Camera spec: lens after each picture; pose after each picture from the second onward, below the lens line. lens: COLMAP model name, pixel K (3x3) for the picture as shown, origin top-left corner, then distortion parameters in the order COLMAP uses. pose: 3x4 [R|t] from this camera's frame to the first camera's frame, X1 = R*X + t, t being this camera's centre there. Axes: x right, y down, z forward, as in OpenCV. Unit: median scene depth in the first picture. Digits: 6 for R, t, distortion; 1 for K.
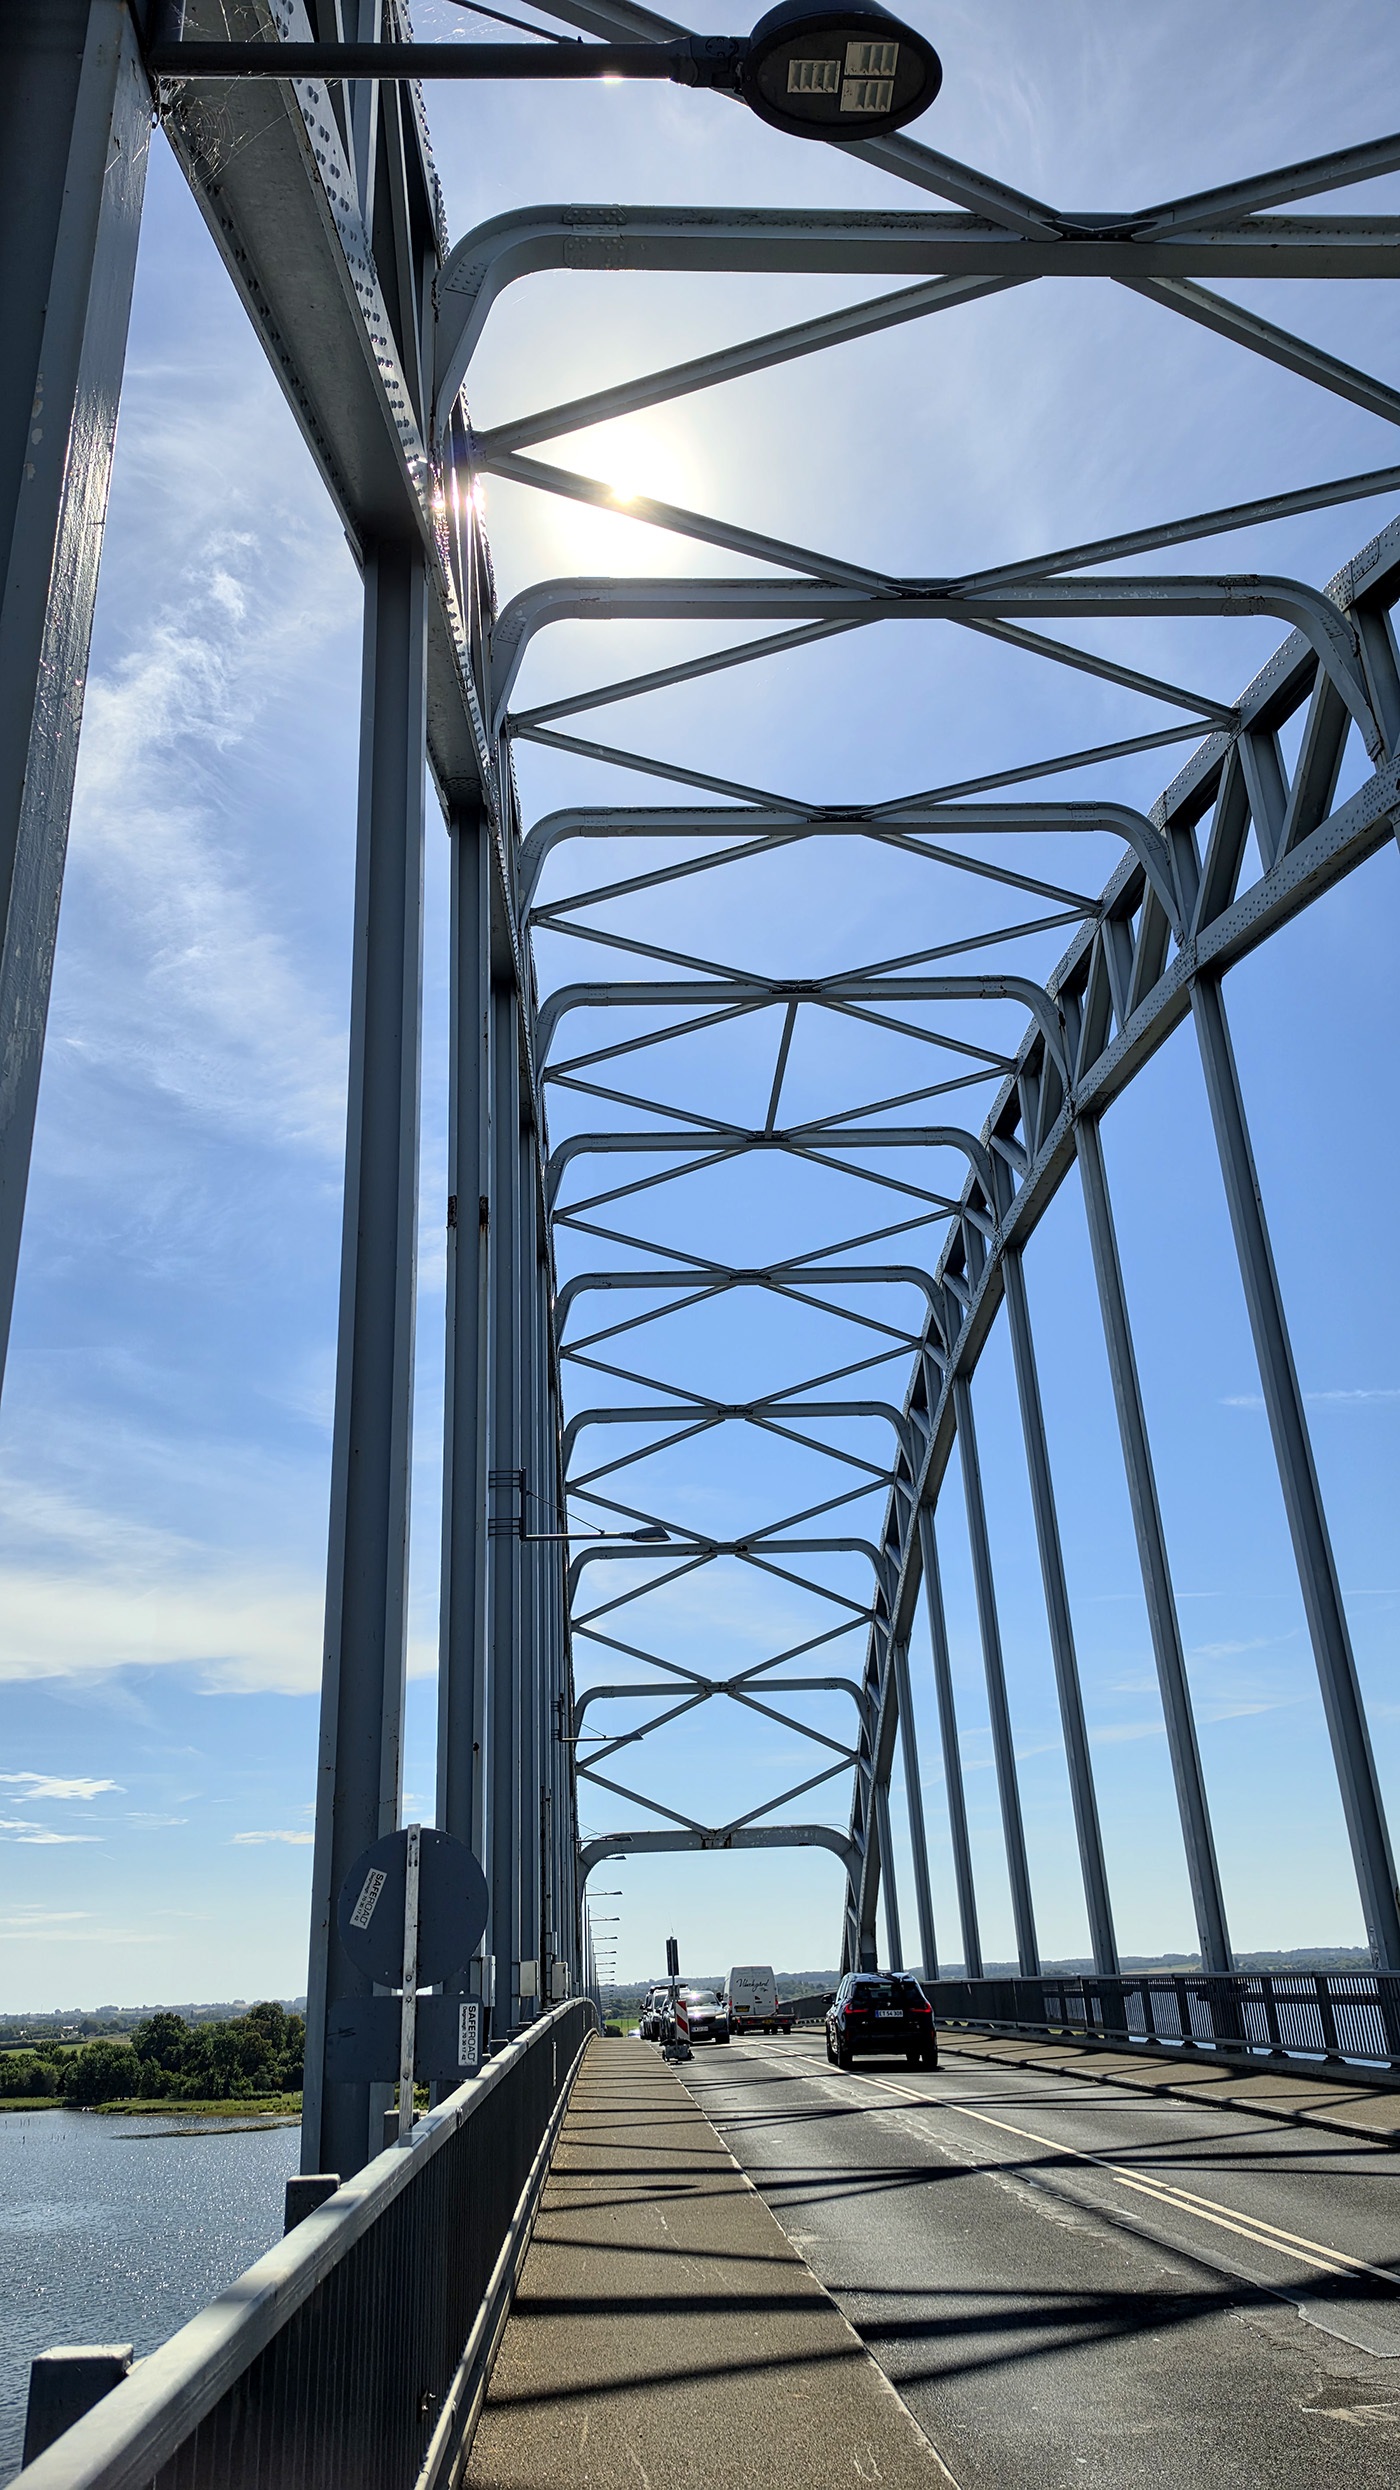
lens RADIAL K [[1654.2, 0, 700.6], [0, 1654.2, 1221.9], [0, 0, 1]] dist [0.003201, -0.006866]
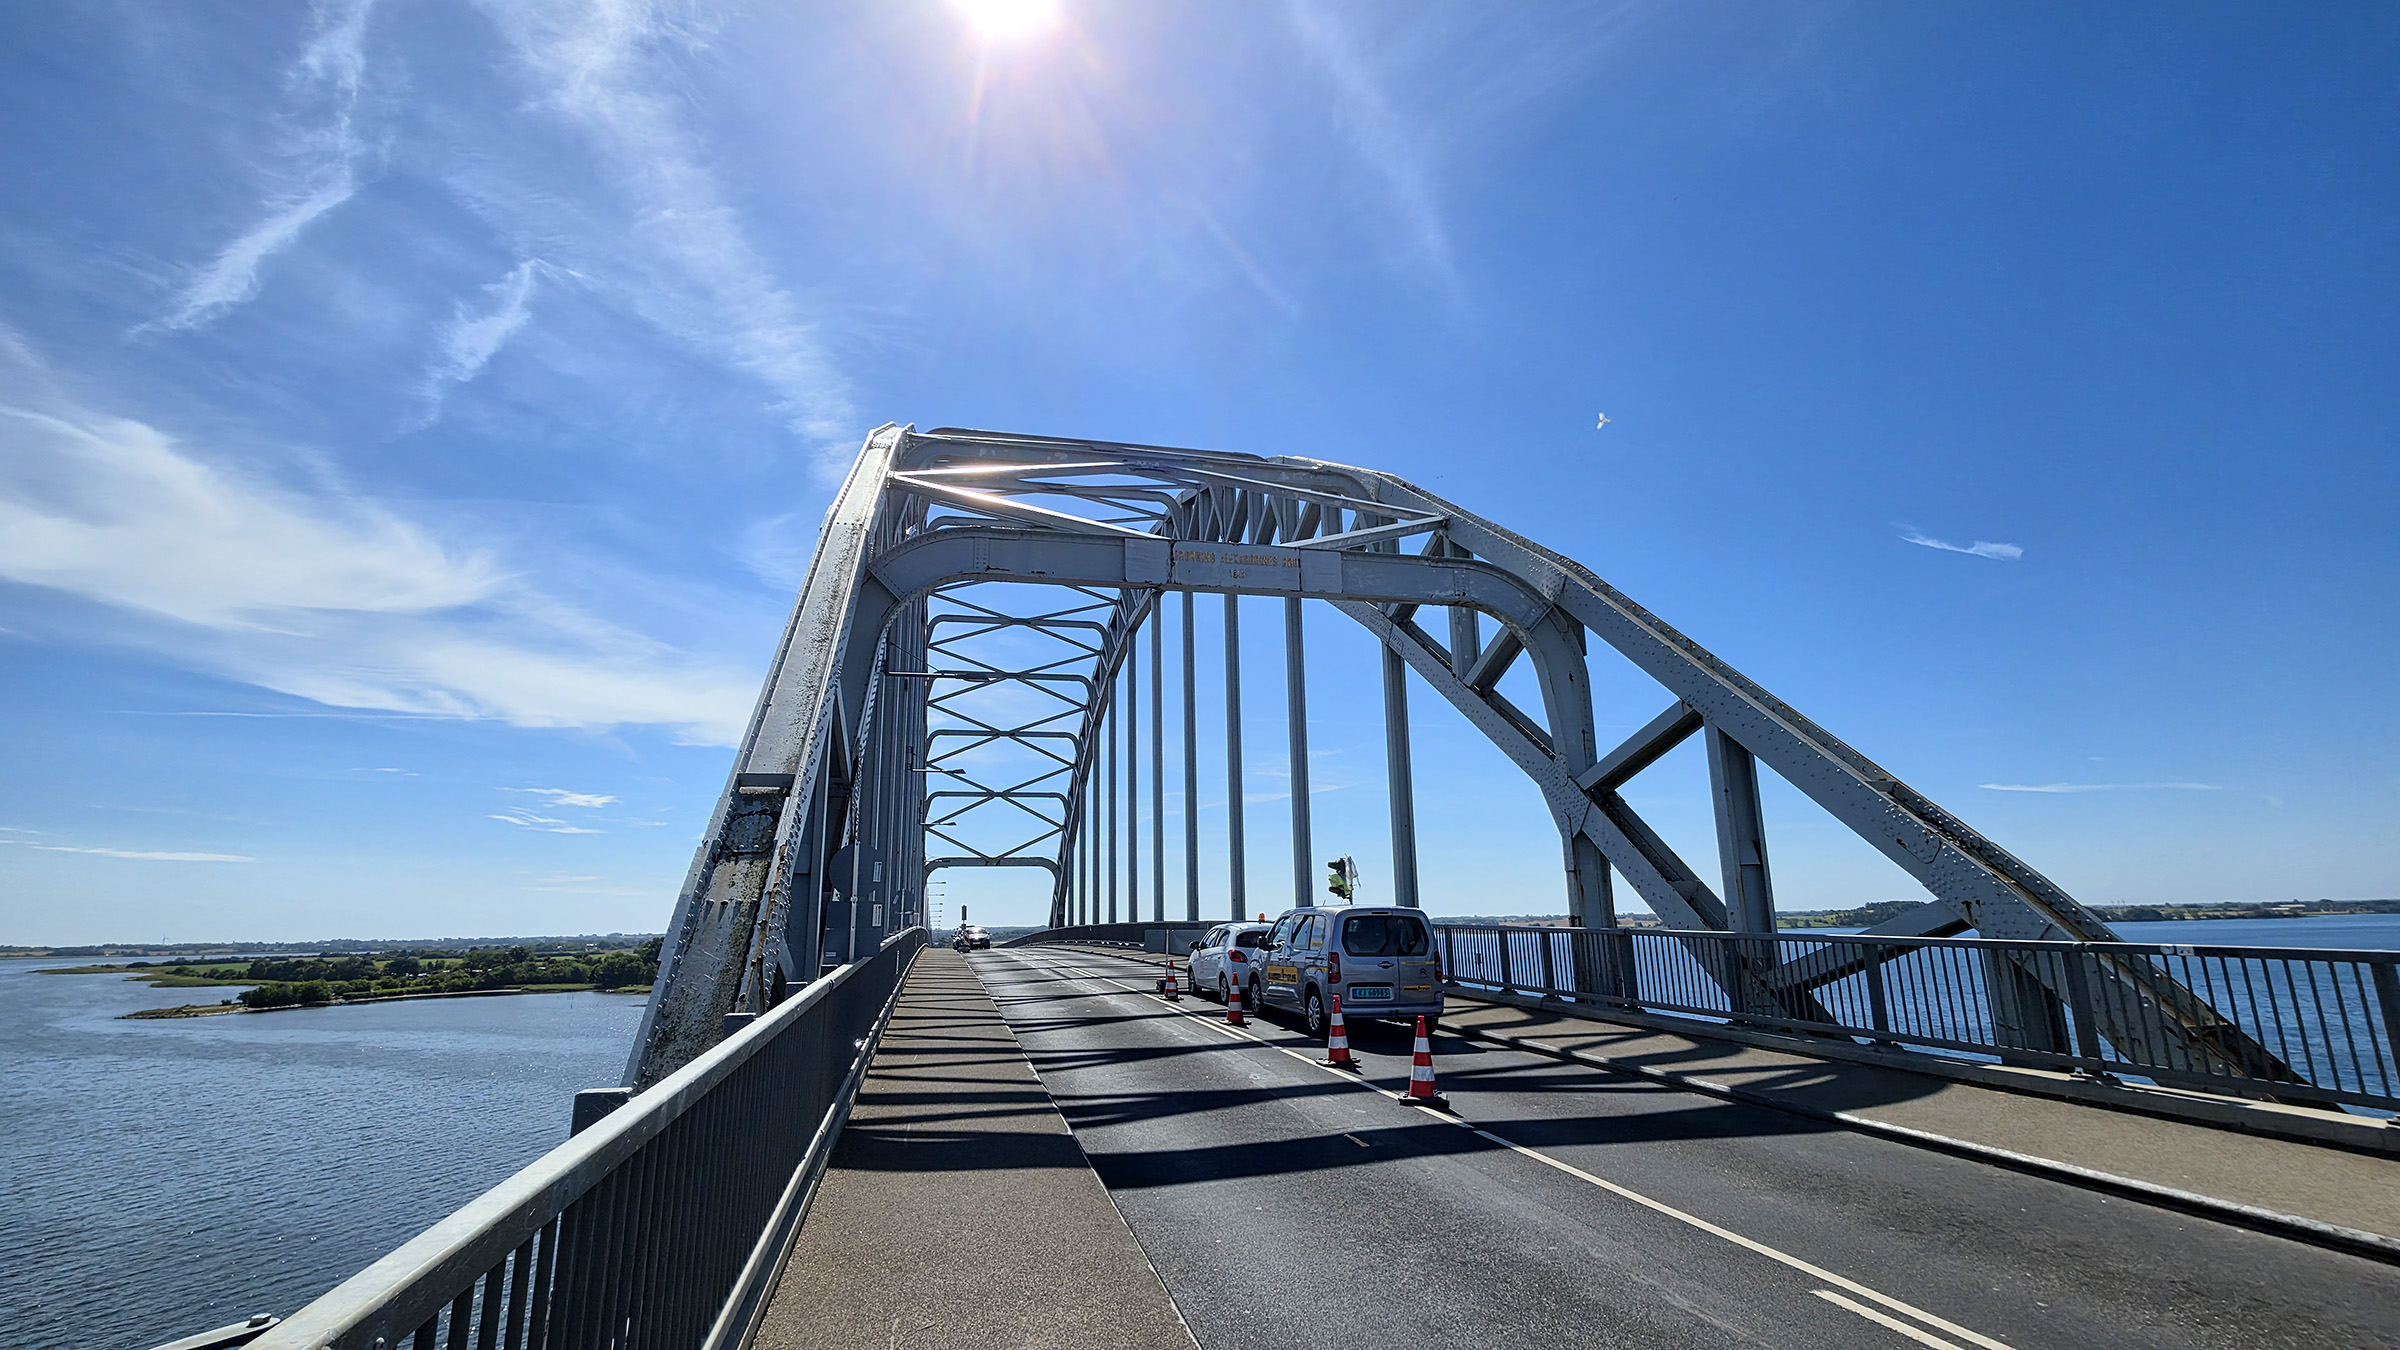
lens RADIAL K [[1082.8, 0, 1208.4], [0, 1082.8, 677.0], [0, 0, 1]] dist [-0.022732, -0.000309]
pose [[0.982003, 0.066795, 0.176657, 0.020368], [-0.100172, 0.977170, 0.187360, -0.141012], [-0.160109, -0.201684, 0.966276, -0.321280]]
